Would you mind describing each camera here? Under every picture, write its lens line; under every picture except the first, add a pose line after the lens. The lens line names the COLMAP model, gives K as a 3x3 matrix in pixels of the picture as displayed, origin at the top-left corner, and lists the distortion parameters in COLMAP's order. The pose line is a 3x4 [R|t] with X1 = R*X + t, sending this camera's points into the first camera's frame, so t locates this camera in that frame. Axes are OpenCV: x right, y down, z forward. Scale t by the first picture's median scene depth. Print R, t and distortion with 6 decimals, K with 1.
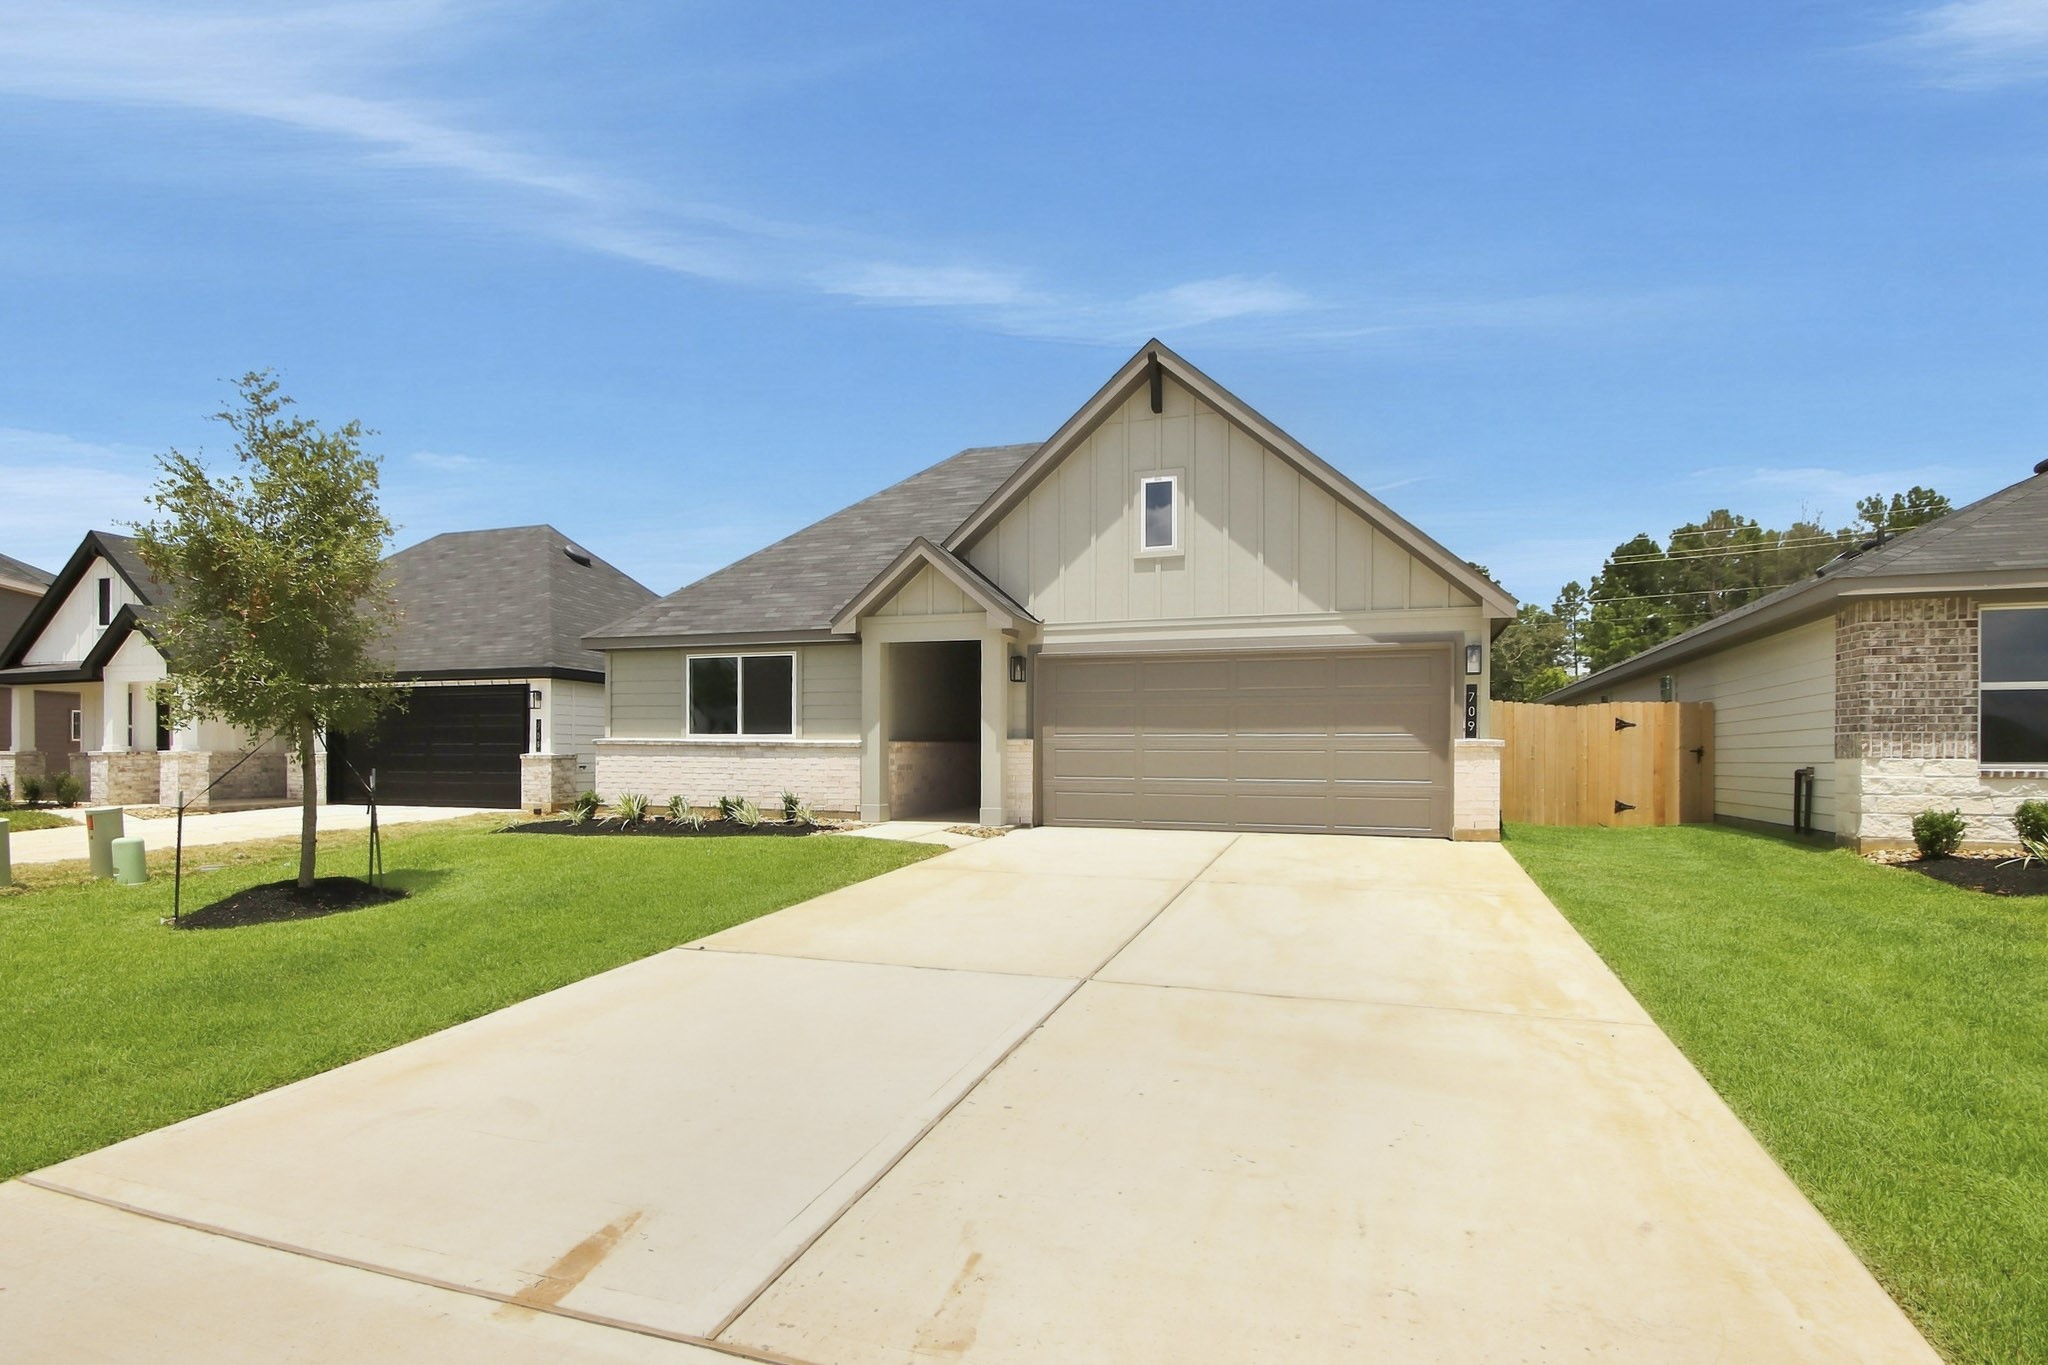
lens RADIAL K [[1032.9, 0, 1026.6], [0, 1032.9, 746.4], [0, 0, 1]] dist [0.000850, 0.000184]
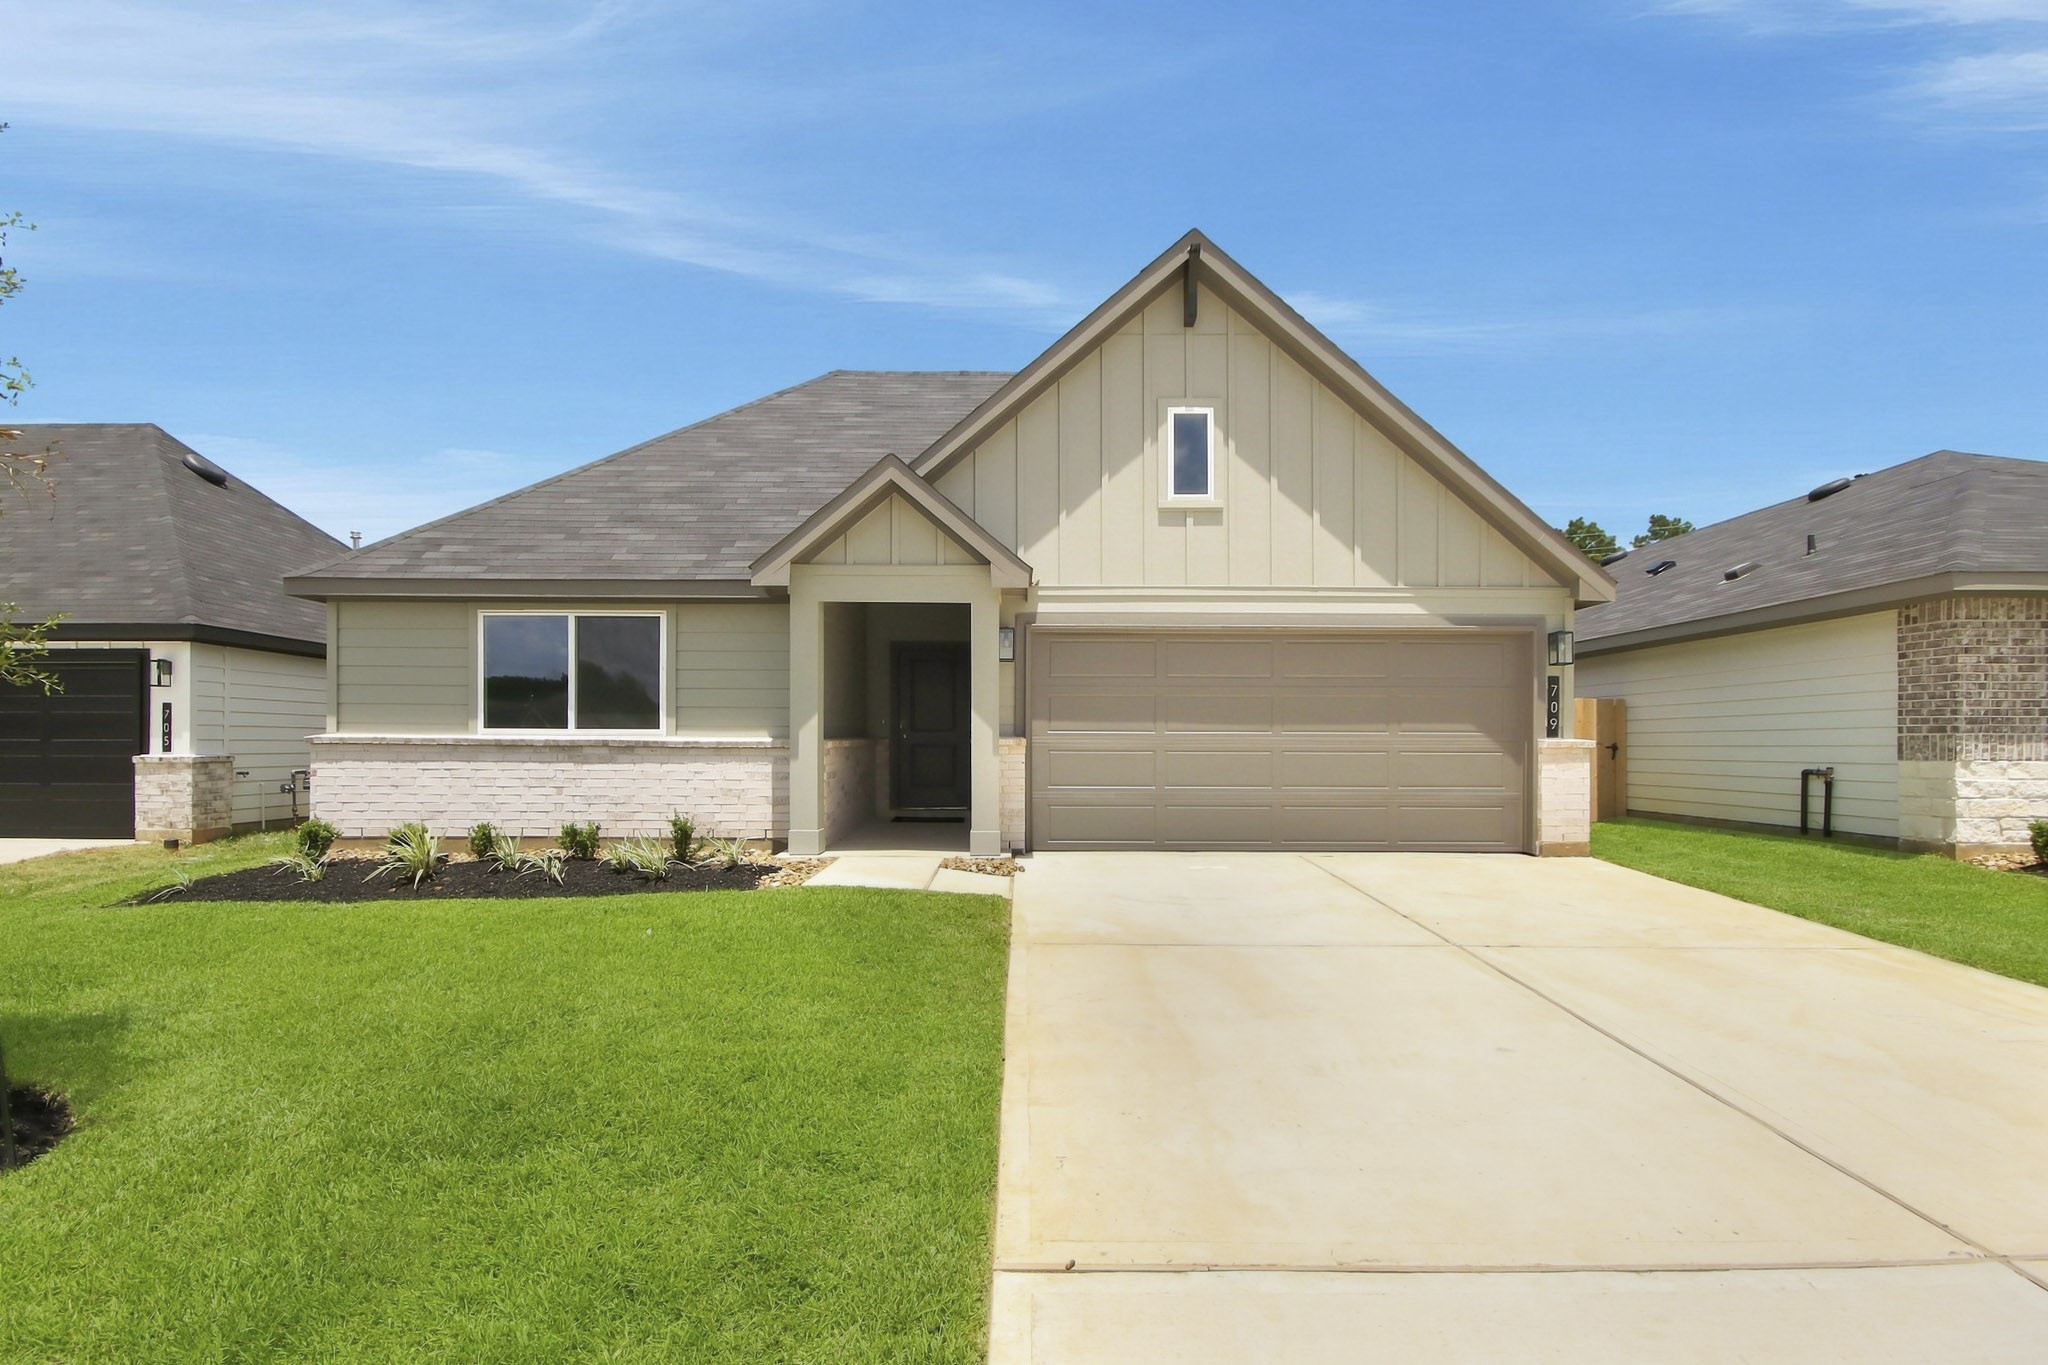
lens RADIAL K [[983.0, 0, 1019.4], [0, 983.0, 733.0], [0, 0, 1]] dist [-0.001107, 0.000048]
pose [[0.942917, 0.000643, 0.333028, -0.238813], [-0.000711, 1.000000, 0.000083, -0.010394], [-0.333028, -0.000315, 0.942917, 0.321117]]
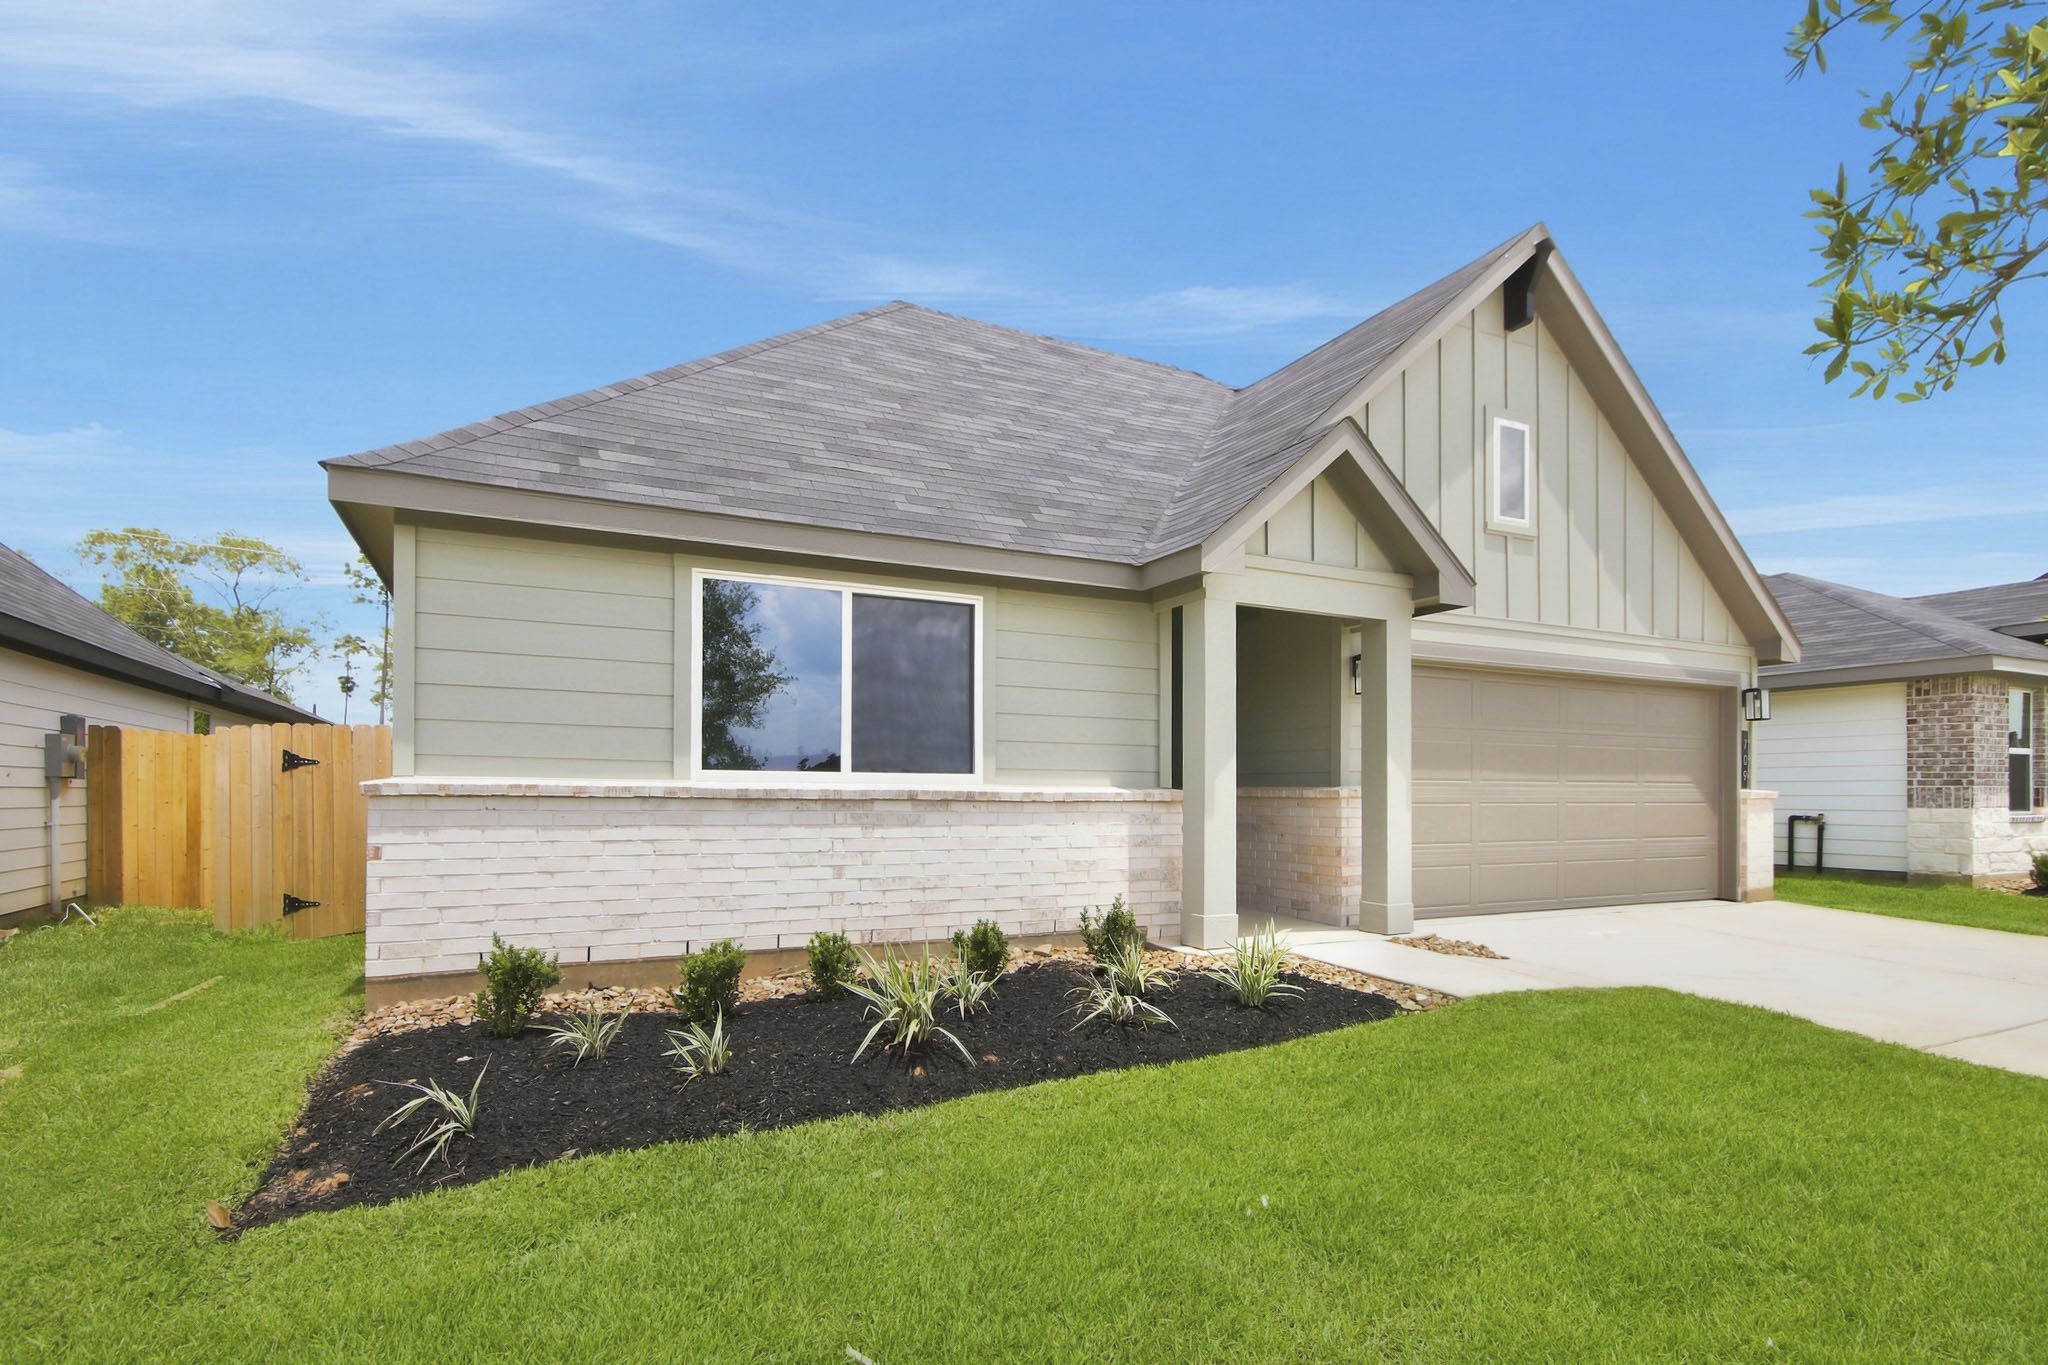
lens RADIAL K [[1013.7, 0, 1026.0], [0, 1013.7, 776.7], [0, 0, 1]] dist [-0.004032, -0.000547]
pose [[0.699124, 0.007691, 0.714959, -0.584367], [-0.006129, 0.999970, -0.004764, -0.009268], [-0.714974, -0.001052, 0.699150, 0.724994]]
